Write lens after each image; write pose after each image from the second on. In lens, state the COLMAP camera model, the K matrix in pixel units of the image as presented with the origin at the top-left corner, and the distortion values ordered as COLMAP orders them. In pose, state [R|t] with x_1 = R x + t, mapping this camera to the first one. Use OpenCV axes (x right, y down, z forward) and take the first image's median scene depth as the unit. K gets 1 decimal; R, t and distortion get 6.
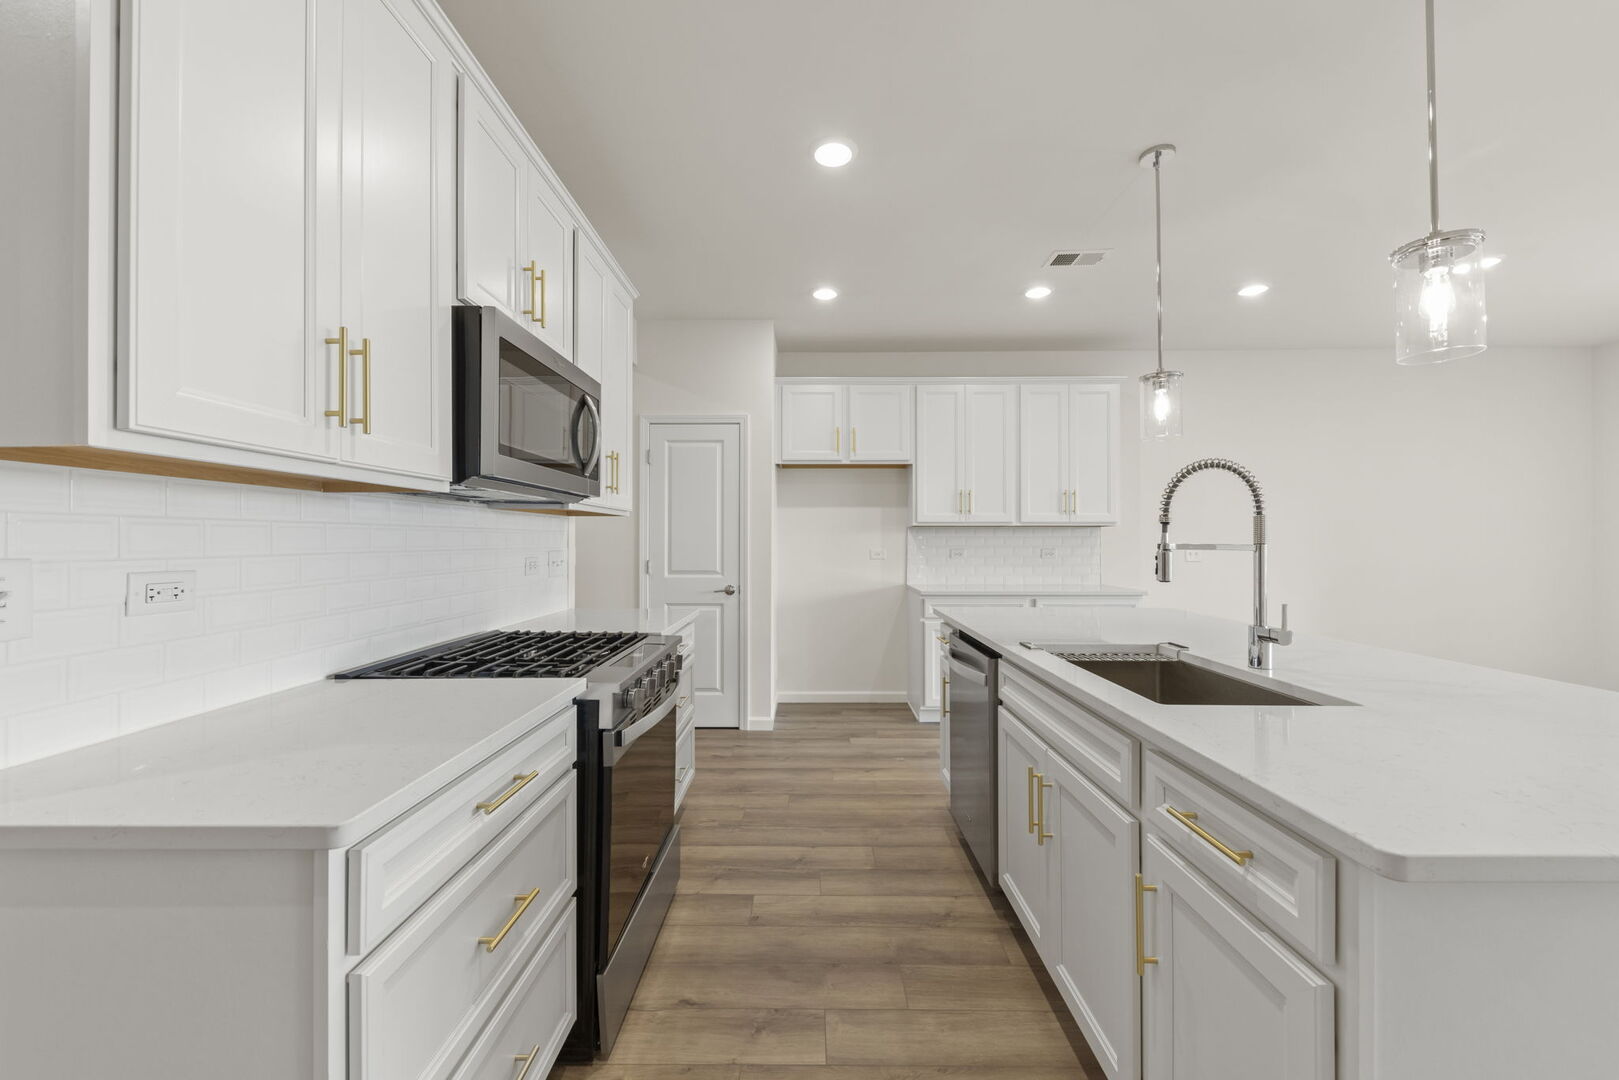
lens RADIAL K [[636.0, 0, 799.8], [0, 636.0, 536.9], [0, 0, 1]] dist [0.012410, -0.002140]
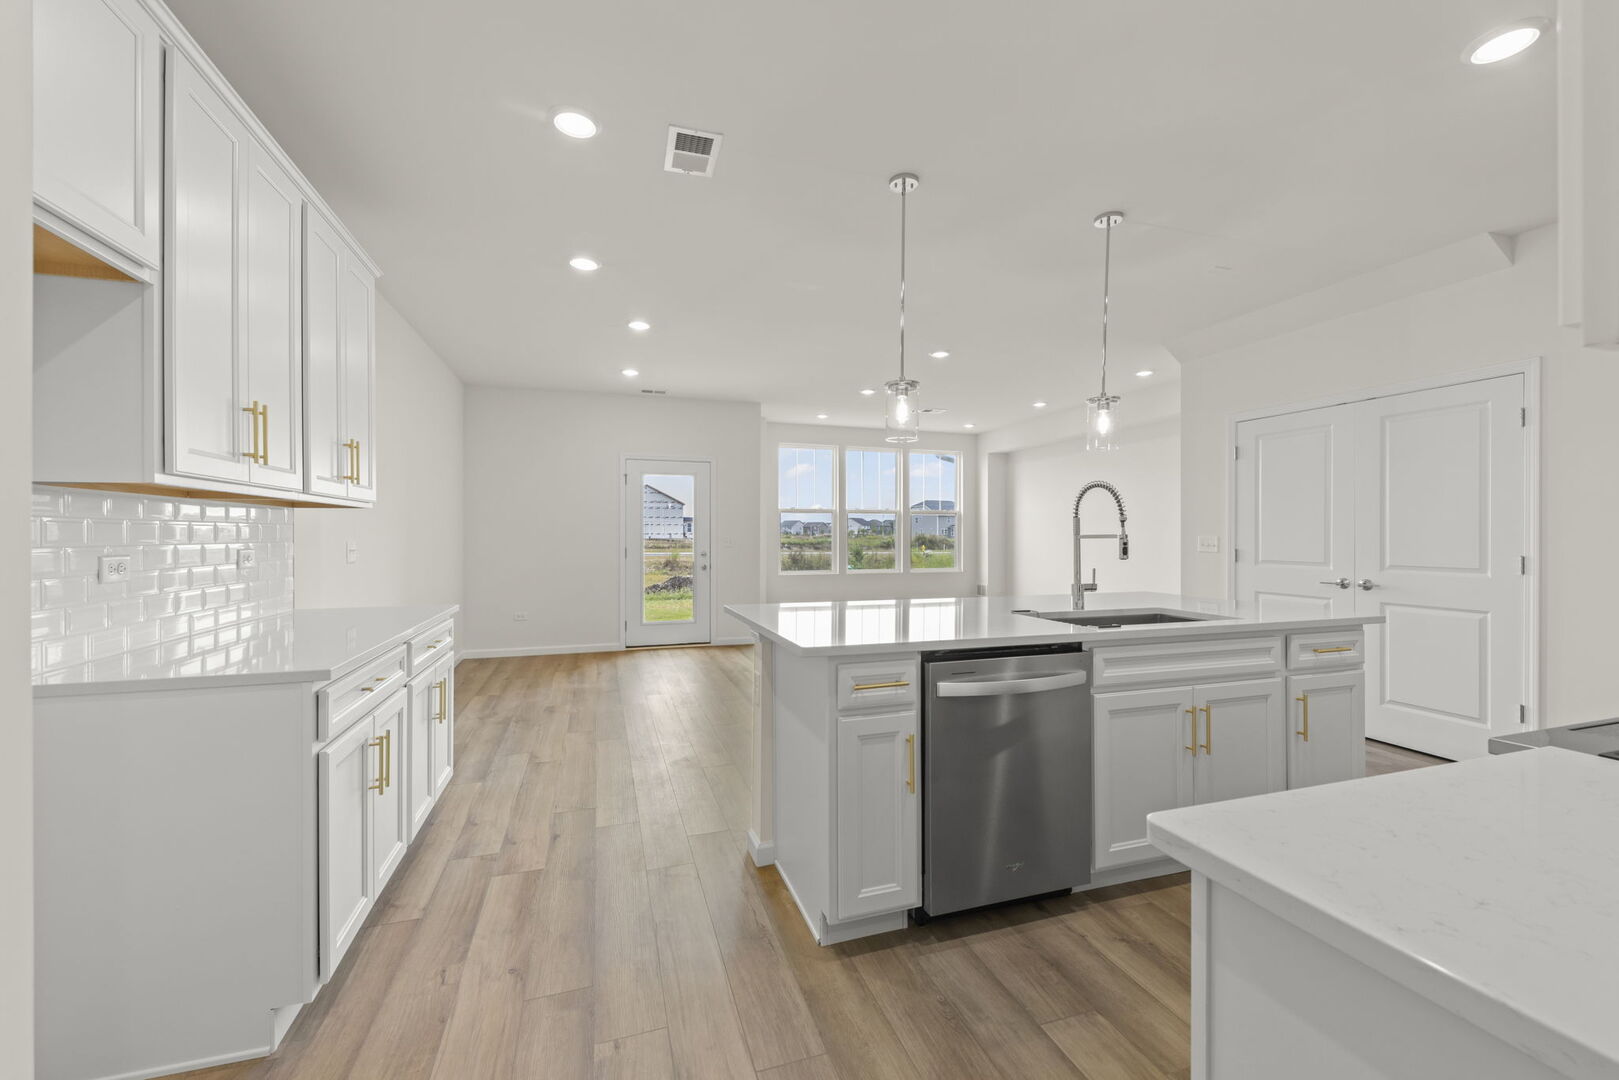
lens RADIAL K [[636.0, 0, 805.0], [0, 636.0, 536.8], [0, 0, 1]] dist [0.012410, -0.002140]
pose [[-0.322659, -0.003381, 0.946509, -0.398296], [-0.006681, 0.999977, 0.001295, 0.013158], [-0.946492, -0.005906, -0.322675, 1.413195]]
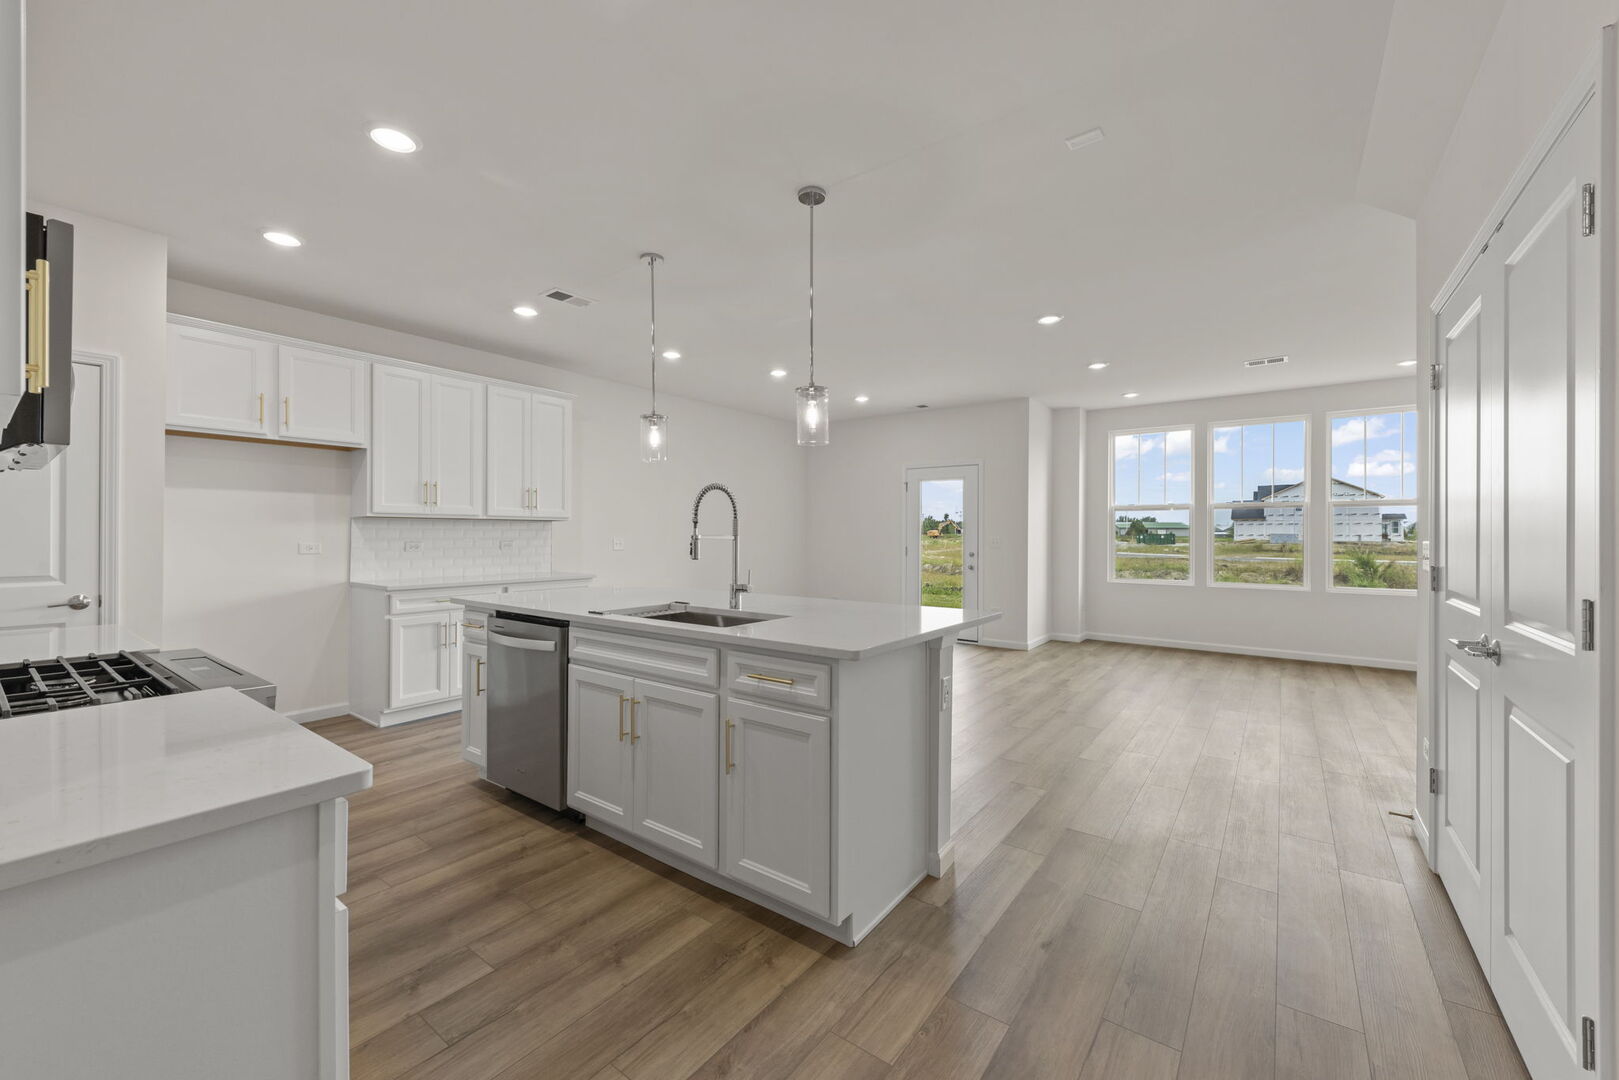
lens RADIAL K [[636.0, 0, 821.3], [0, 636.0, 535.5], [0, 0, 1]] dist [0.012410, -0.002140]
pose [[0.577984, 0.000601, 0.816048, -0.343067], [-0.007972, 0.999956, 0.004910, 0.000479], [-0.816009, -0.009343, 0.577963, -0.107389]]
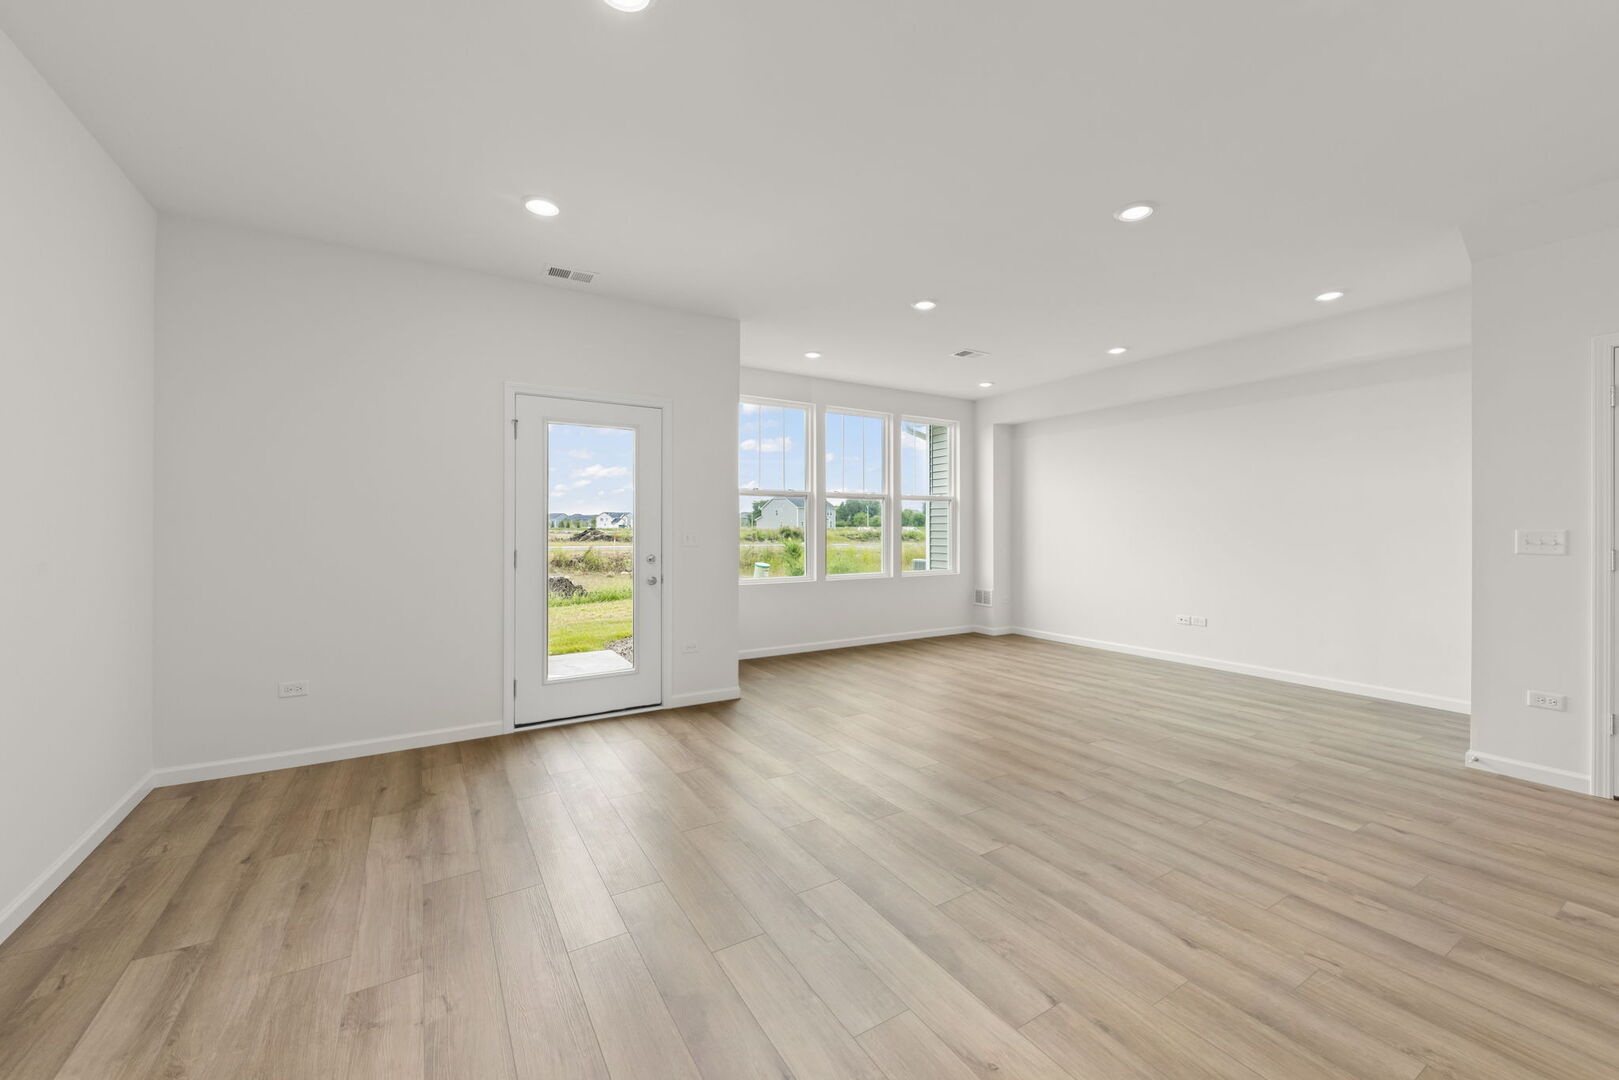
lens RADIAL K [[636.0, 0, 813.2], [0, 636.0, 524.3], [0, 0, 1]] dist [0.012410, -0.002140]
pose [[-0.538243, 0.003290, 0.842783, 0.685579], [-0.005448, 0.999958, -0.007383, 0.012896], [-0.842772, -0.008566, -0.538202, 1.477799]]
